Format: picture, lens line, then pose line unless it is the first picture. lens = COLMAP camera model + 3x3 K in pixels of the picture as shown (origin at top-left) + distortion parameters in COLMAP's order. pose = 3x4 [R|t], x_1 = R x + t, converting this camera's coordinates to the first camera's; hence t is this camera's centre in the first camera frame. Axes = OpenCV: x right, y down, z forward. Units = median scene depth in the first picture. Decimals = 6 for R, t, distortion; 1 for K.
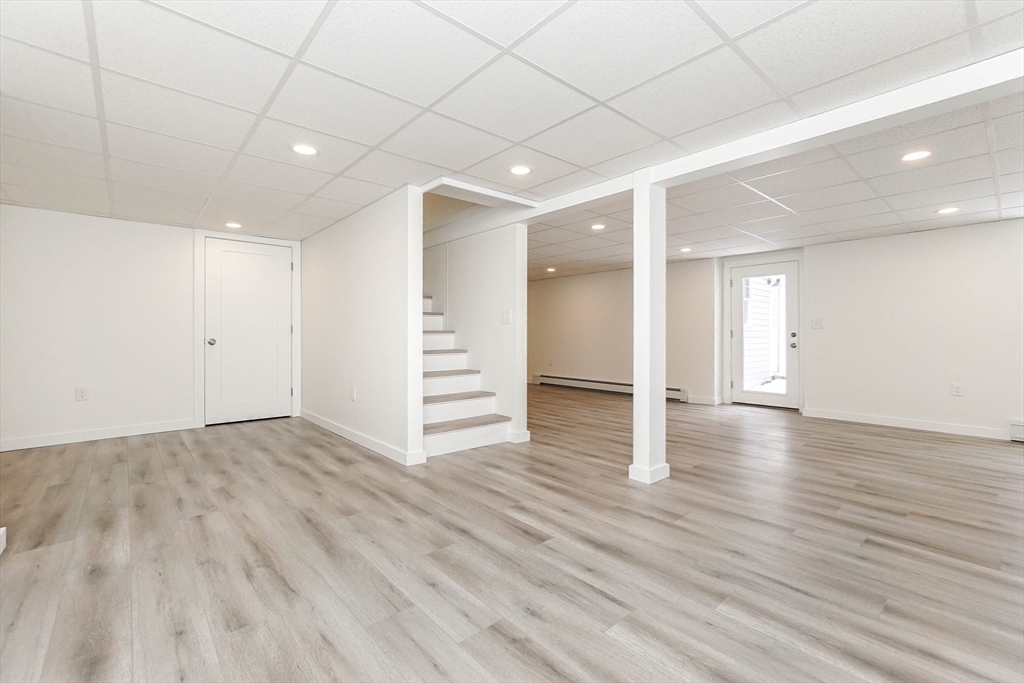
lens RADIAL K [[447.6, 0, 516.8], [0, 447.6, 339.5], [0, 0, 1]] dist [-0.008244, 0.004887]
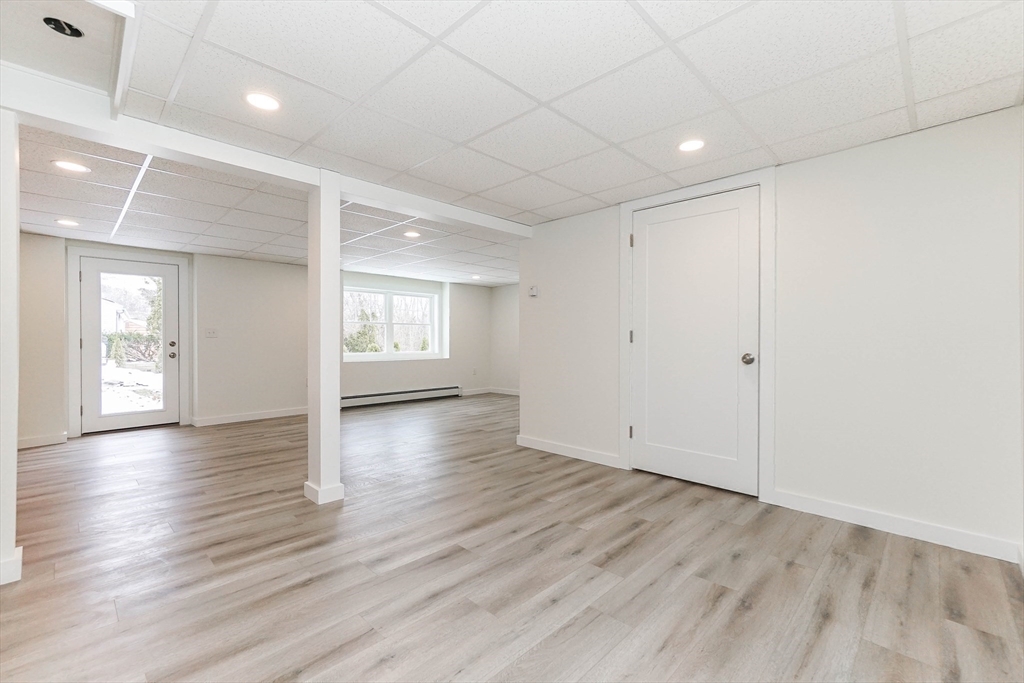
lens RADIAL K [[447.6, 0, 515.7], [0, 447.6, 339.6], [0, 0, 1]] dist [-0.008244, 0.004887]
pose [[-0.084349, 0.001976, 0.996434, -1.087045], [0.013351, 0.999911, -0.000853, -0.027003], [-0.996347, 0.013231, -0.084368, 1.081547]]
